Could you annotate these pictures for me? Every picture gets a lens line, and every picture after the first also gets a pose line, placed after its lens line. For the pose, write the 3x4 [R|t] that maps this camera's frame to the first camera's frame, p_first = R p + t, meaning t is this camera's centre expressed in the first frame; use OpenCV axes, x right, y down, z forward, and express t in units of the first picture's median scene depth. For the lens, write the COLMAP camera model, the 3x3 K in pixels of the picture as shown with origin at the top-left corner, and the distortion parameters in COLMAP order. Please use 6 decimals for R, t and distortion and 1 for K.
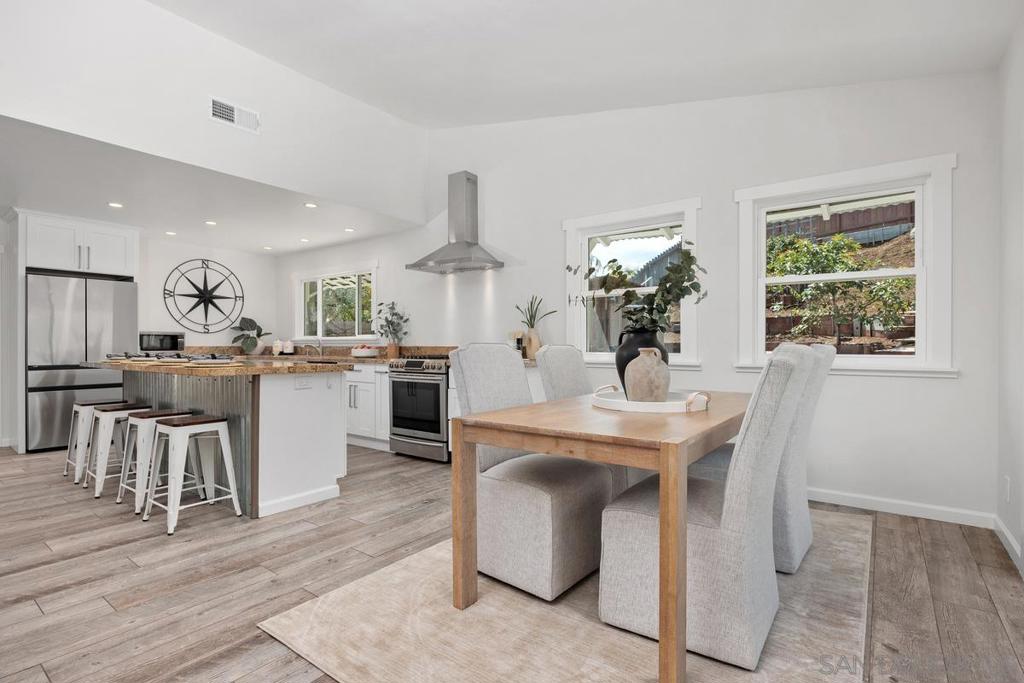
lens RADIAL K [[498.3, 0, 511.6], [0, 498.3, 344.5], [0, 0, 1]] dist [-0.016909, 0.000913]
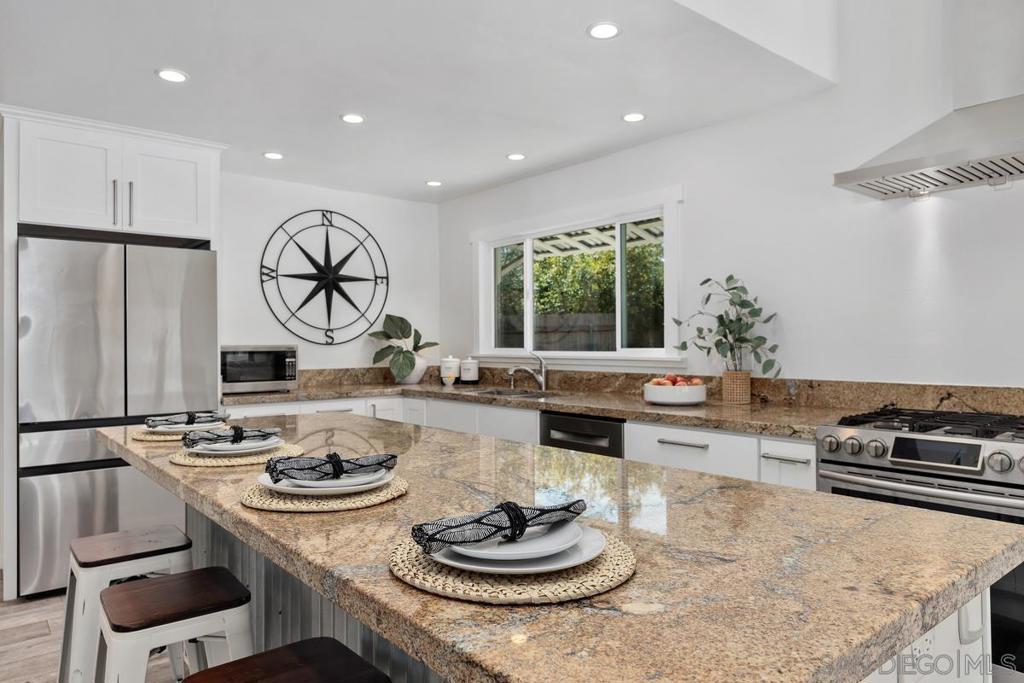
lens RADIAL K [[669.2, 0, 513.8], [0, 669.2, 336.1], [0, 0, 1]] dist [-0.010200, -0.002321]
pose [[0.972379, -0.008277, -0.233261, -0.256171], [0.006261, 0.999936, -0.009379, -0.025346], [0.233324, 0.007660, 0.972369, 0.342646]]
